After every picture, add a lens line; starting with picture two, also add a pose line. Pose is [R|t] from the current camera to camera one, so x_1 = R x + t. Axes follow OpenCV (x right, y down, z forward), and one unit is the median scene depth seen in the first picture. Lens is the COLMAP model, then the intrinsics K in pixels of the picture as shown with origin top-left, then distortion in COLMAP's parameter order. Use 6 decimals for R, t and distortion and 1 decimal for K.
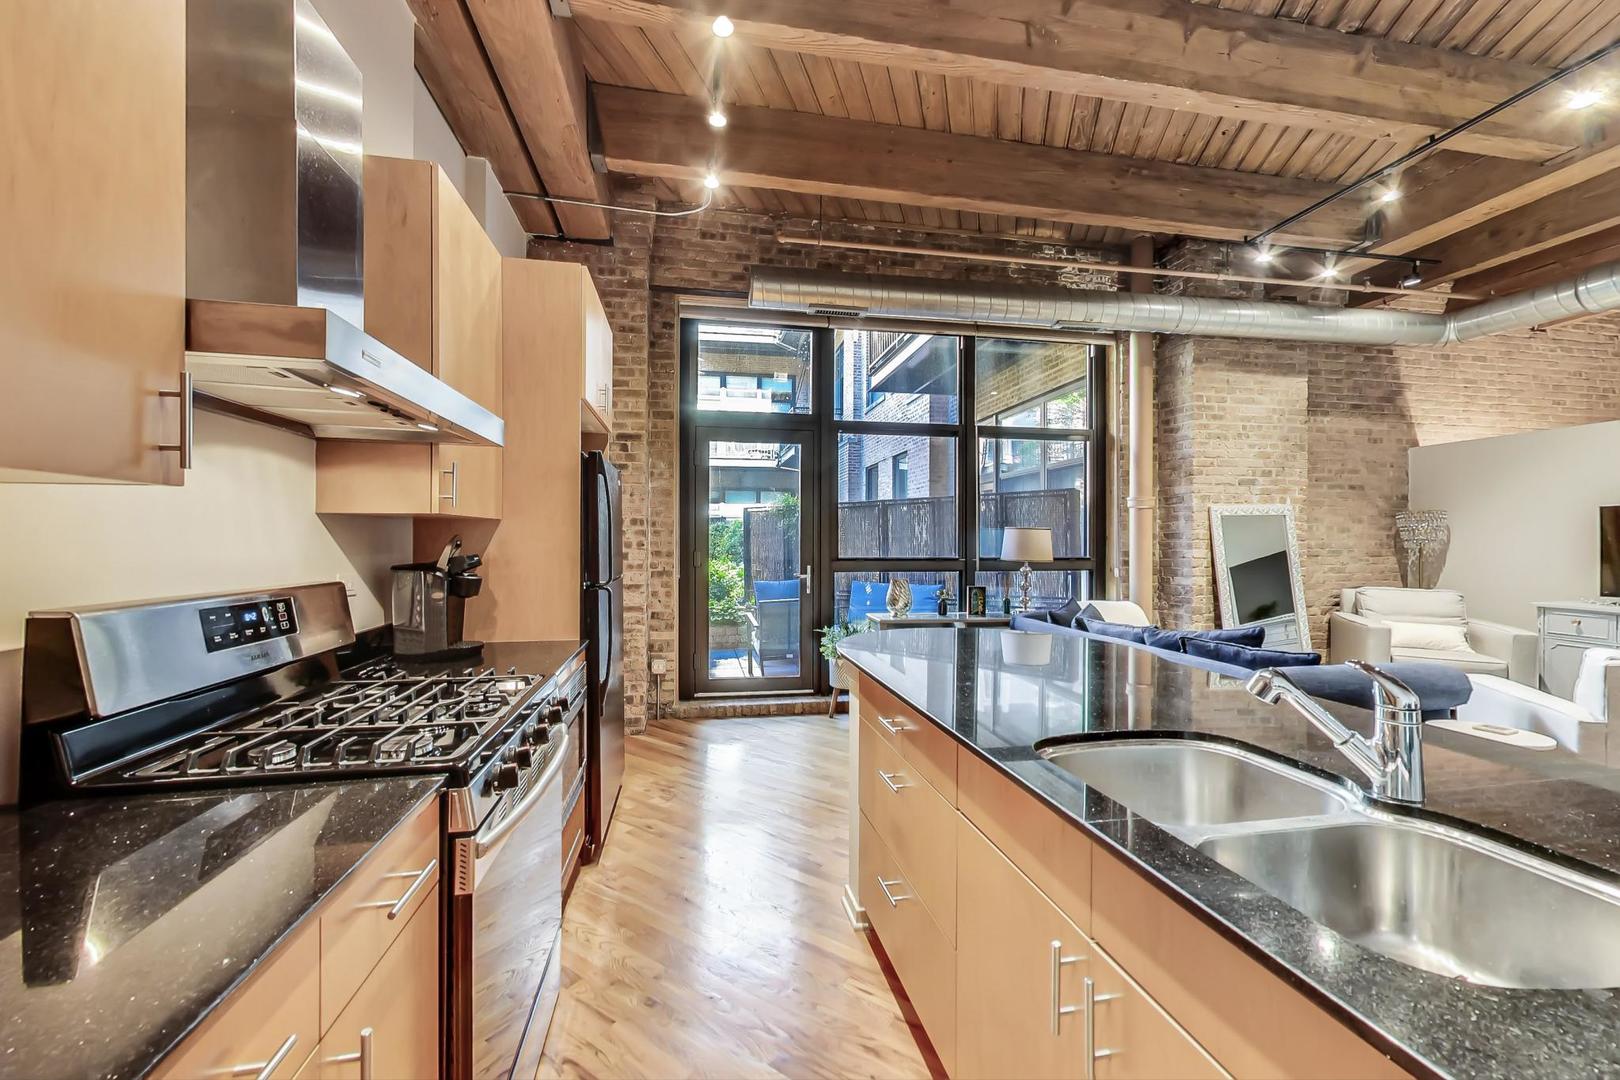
lens RADIAL K [[605.3, 0, 841.1], [0, 605.3, 540.7], [0, 0, 1]] dist [0.005082, -0.000873]
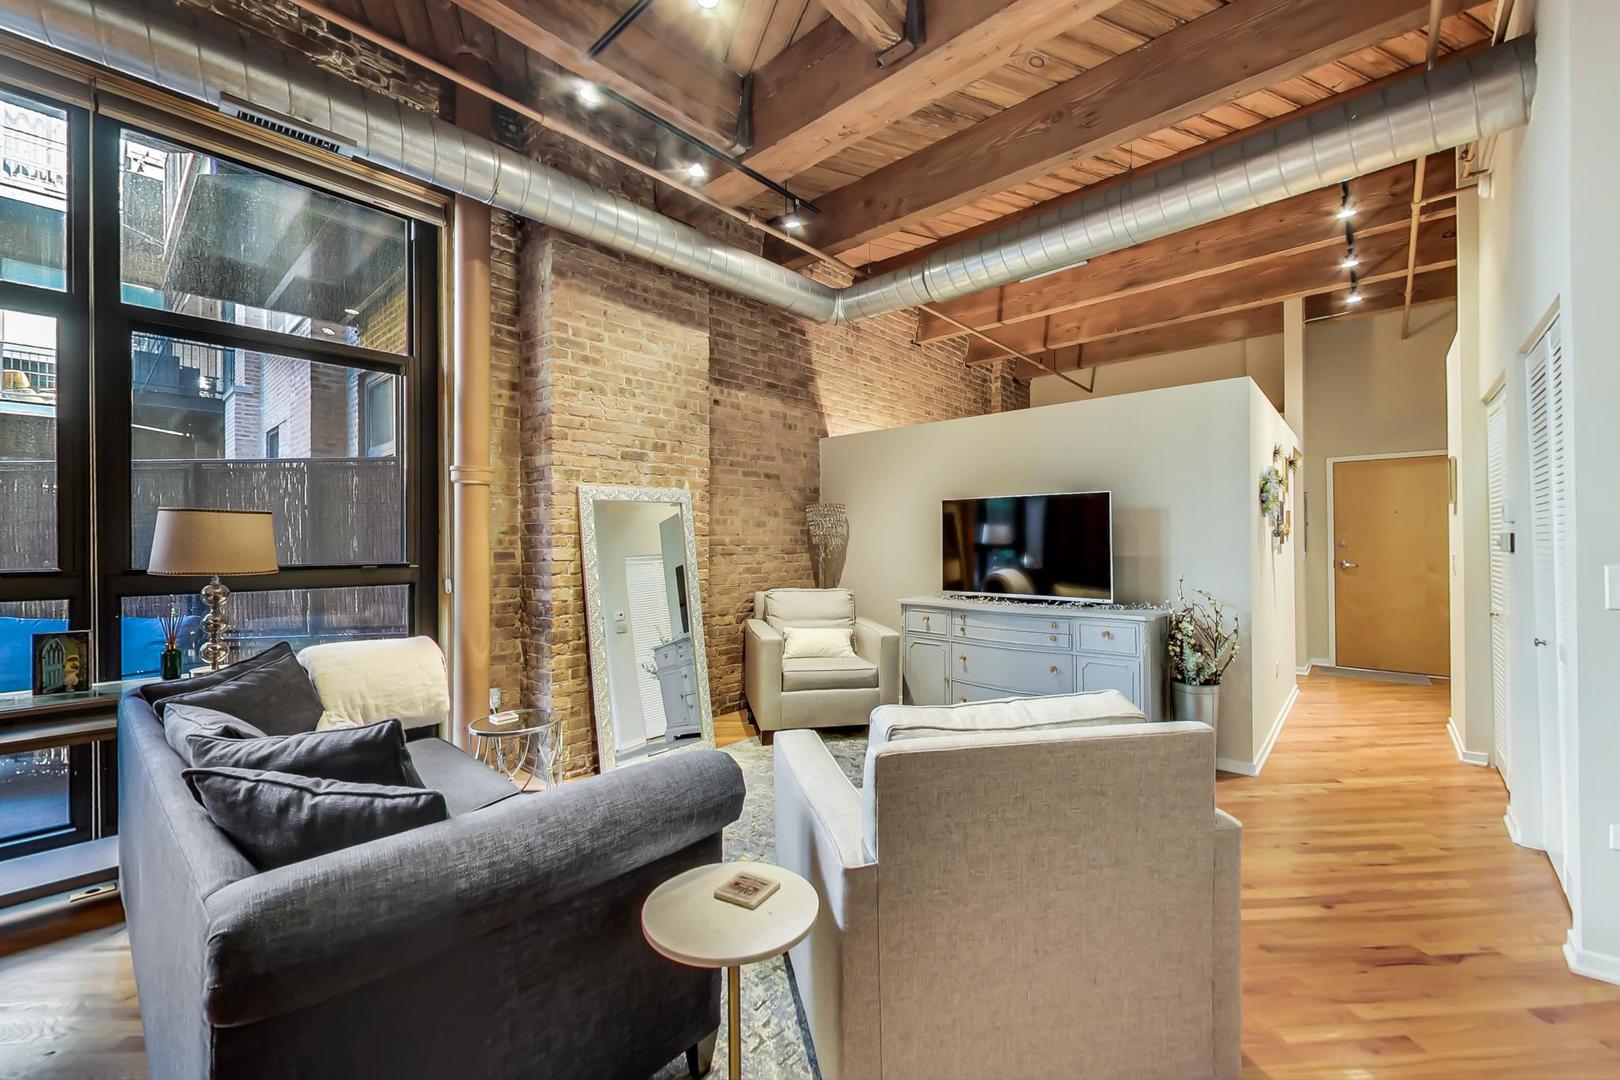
lens RADIAL K [[645.9, 0, 815.6], [0, 645.9, 539.3], [0, 0, 1]] dist [-0.002108, 0.000891]
pose [[0.789740, -0.002501, 0.613437, 0.356145], [0.003445, 0.999994, -0.000358, 0.005379], [-0.613432, 0.002396, 0.789744, 0.239528]]
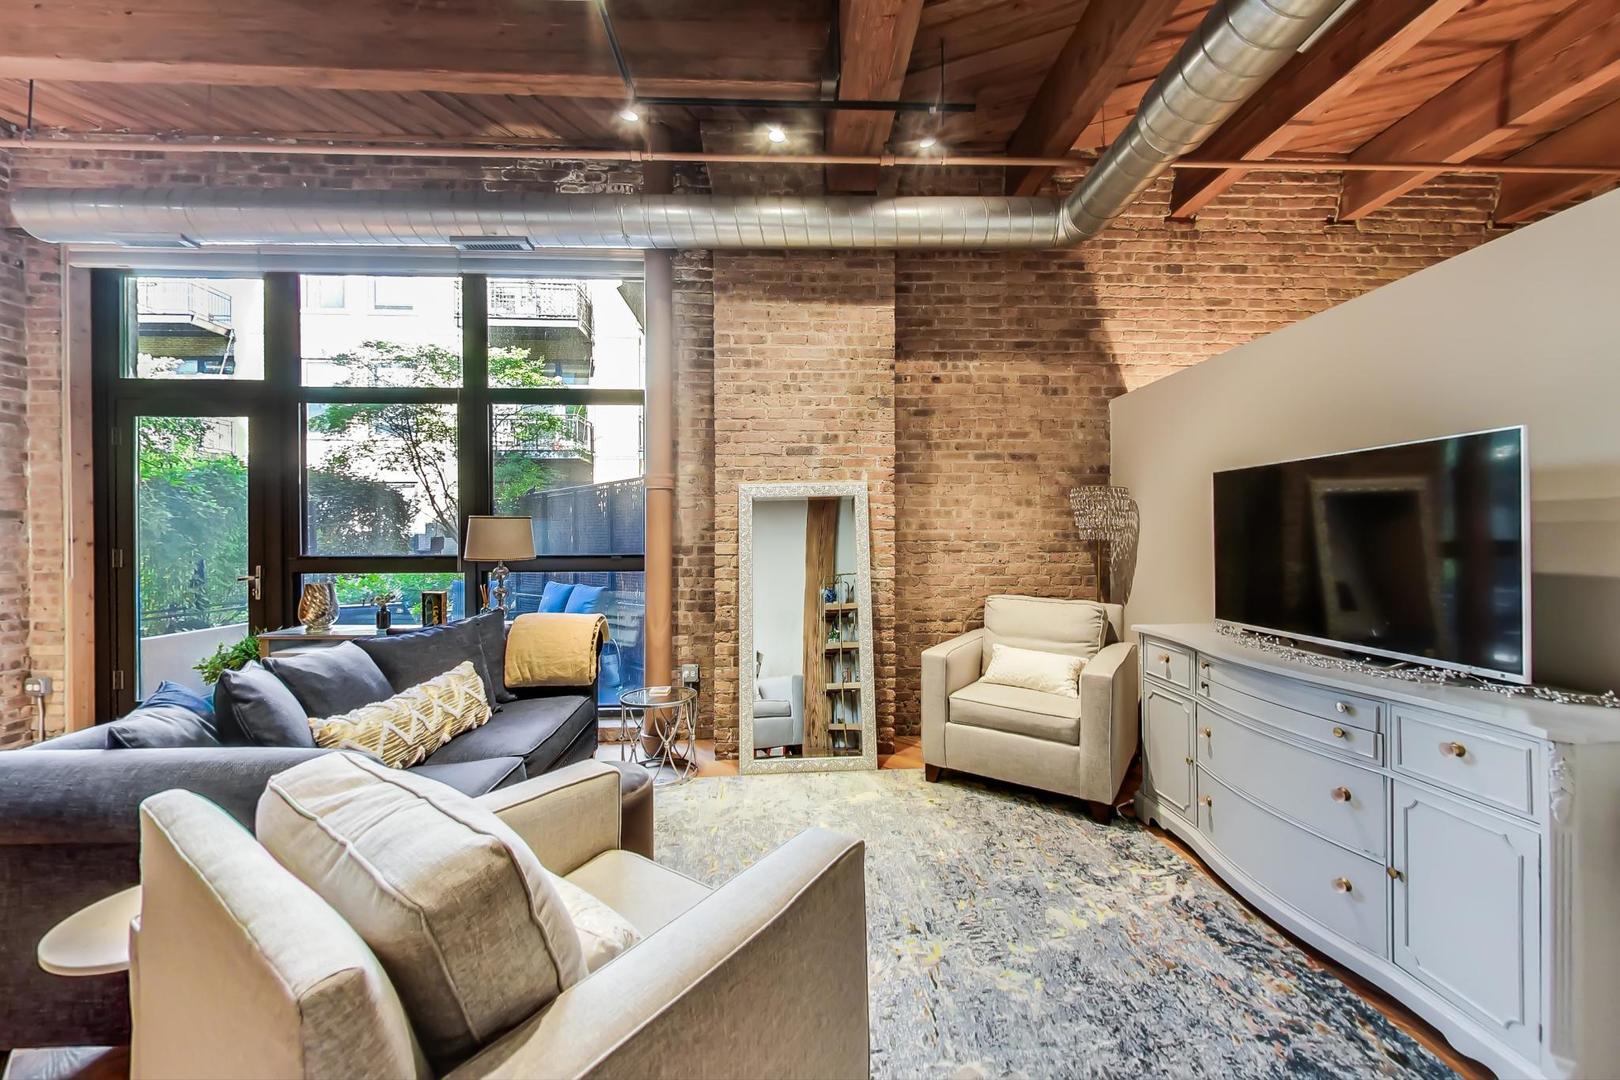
lens RADIAL K [[605.3, 0, 740.3], [0, 605.3, 539.8], [0, 0, 1]] dist [0.005082, -0.000873]
pose [[0.989295, -0.006203, -0.145801, 0.692032], [0.007410, 0.999943, 0.007738, 0.003723], [0.145744, -0.008735, 0.989284, 0.261766]]
